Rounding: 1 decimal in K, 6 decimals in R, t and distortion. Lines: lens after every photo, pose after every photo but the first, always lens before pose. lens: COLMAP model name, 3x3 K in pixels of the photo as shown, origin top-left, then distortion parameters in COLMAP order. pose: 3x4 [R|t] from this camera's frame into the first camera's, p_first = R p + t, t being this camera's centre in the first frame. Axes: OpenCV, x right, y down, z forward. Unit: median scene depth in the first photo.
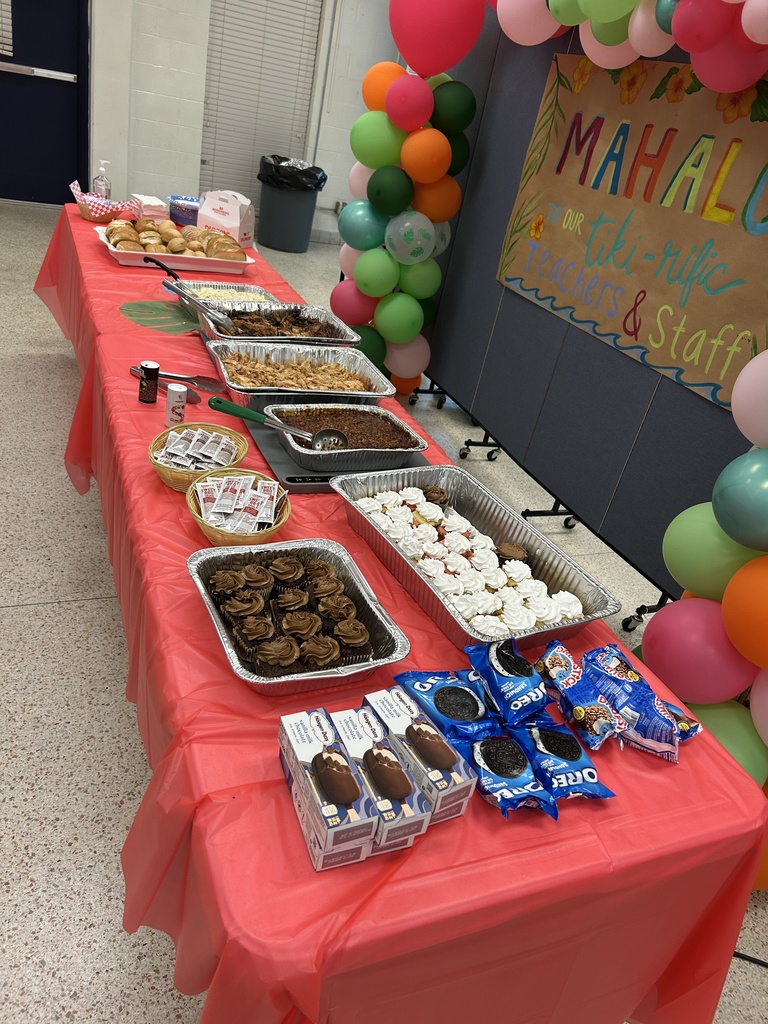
lens RADIAL K [[767.7, 0, 384.0], [0, 767.7, 512.0], [0, 0, 1]] dist [-0.002307, -0.015286]
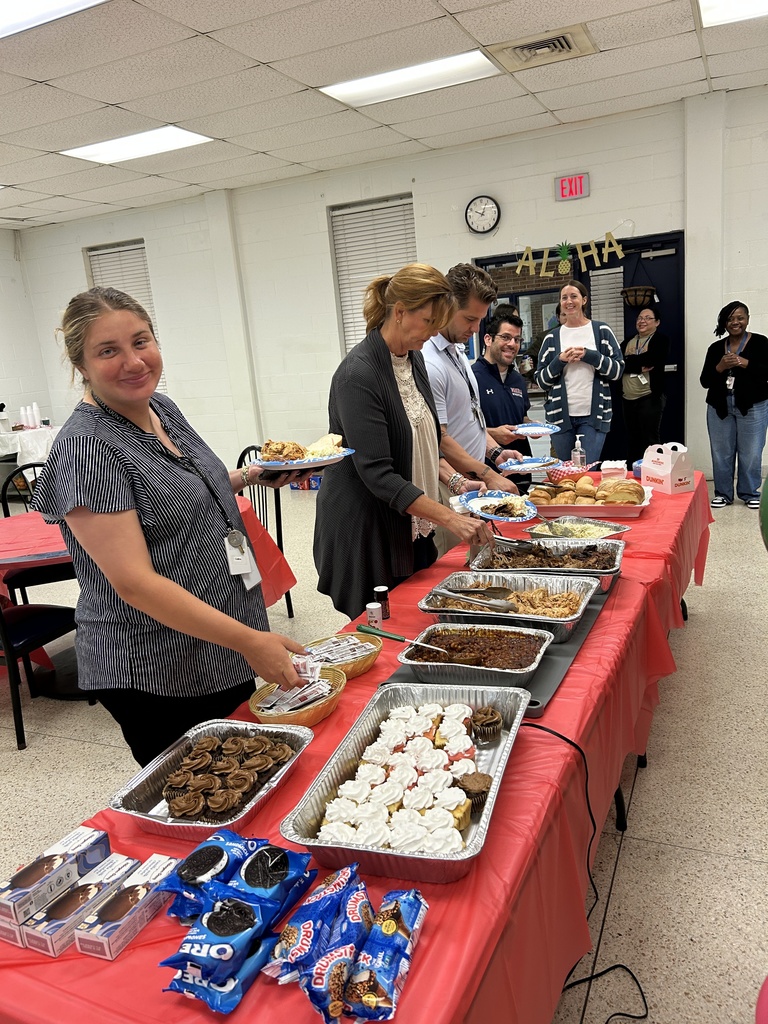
lens RADIAL K [[767.7, 0, 384.0], [0, 767.7, 512.0], [0, 0, 1]] dist [-0.002307, -0.015286]
pose [[0.632190, -0.081054, -0.770562, 0.426717], [-0.182373, 0.951005, -0.249658, -0.001743], [0.753045, 0.298361, 0.586434, 0.165057]]
